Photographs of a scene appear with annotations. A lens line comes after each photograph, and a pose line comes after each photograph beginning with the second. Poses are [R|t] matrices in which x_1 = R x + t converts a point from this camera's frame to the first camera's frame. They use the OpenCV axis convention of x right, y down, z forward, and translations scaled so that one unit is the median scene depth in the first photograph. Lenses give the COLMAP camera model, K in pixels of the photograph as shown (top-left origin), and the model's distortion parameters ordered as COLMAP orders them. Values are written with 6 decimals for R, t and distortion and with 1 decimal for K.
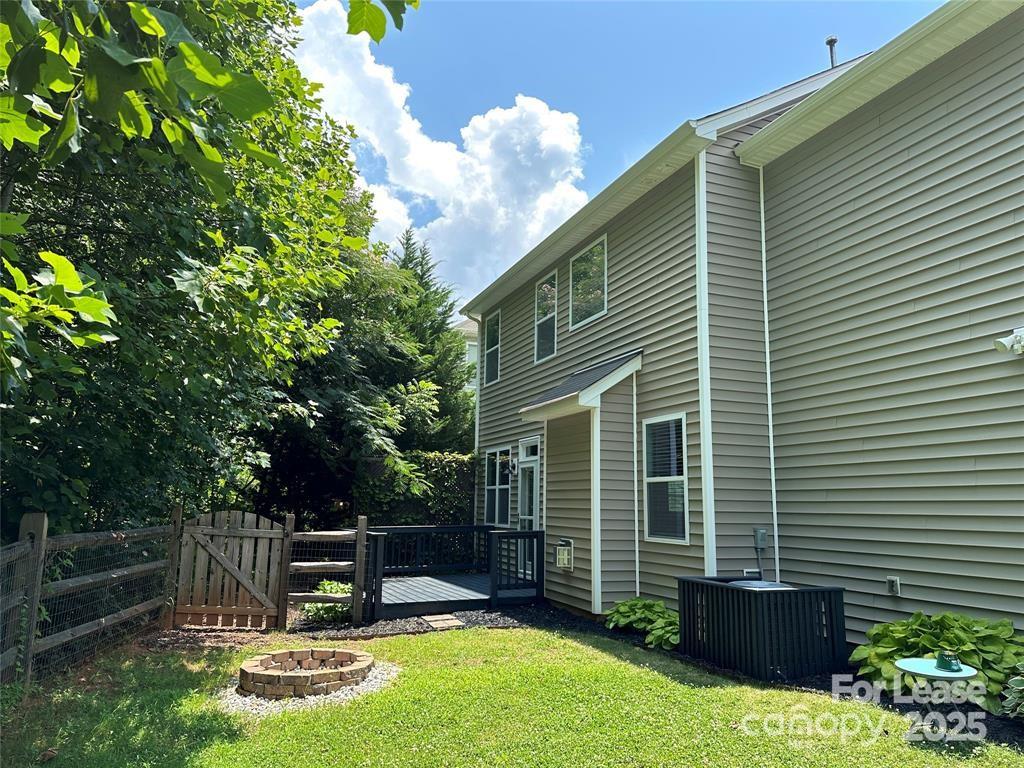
lens RADIAL K [[716.7, 0, 511.5], [0, 716.7, 378.0], [0, 0, 1]] dist [0.085137, -0.002649]
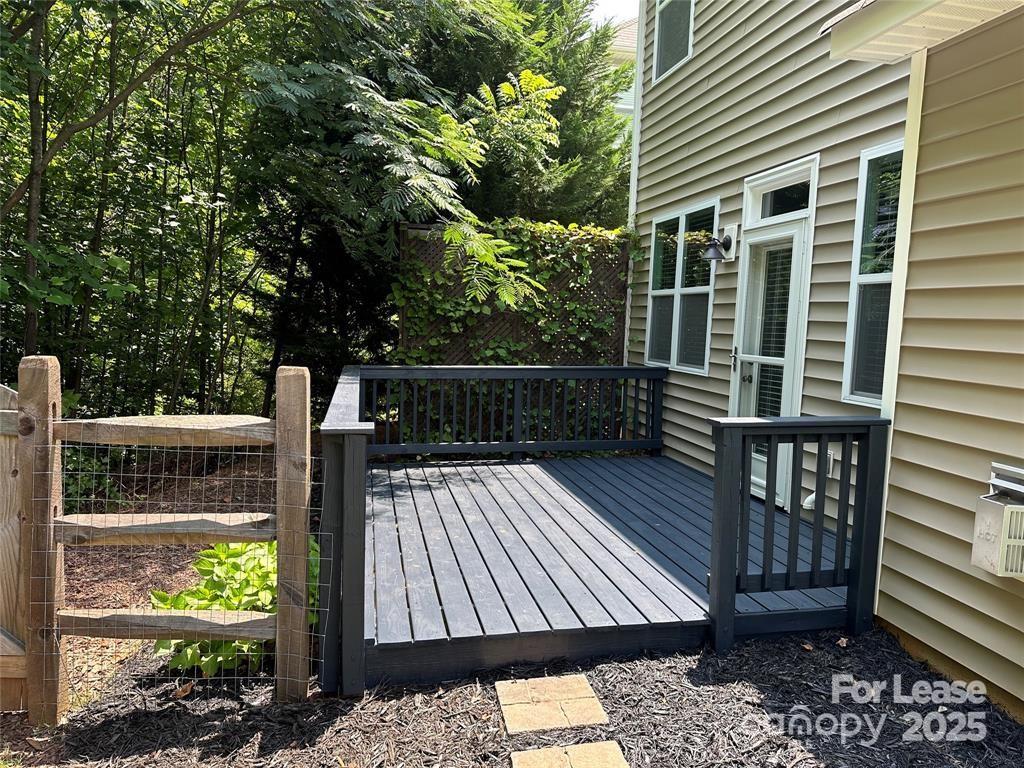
lens RADIAL K [[716.7, 0, 507.5], [0, 716.7, 381.2], [0, 0, 1]] dist [0.085137, -0.002649]
pose [[0.983946, 0.029822, -0.175959, -0.045613], [0.016911, 0.965924, 0.258272, 0.083246], [0.177666, -0.257102, 0.949912, 0.503123]]
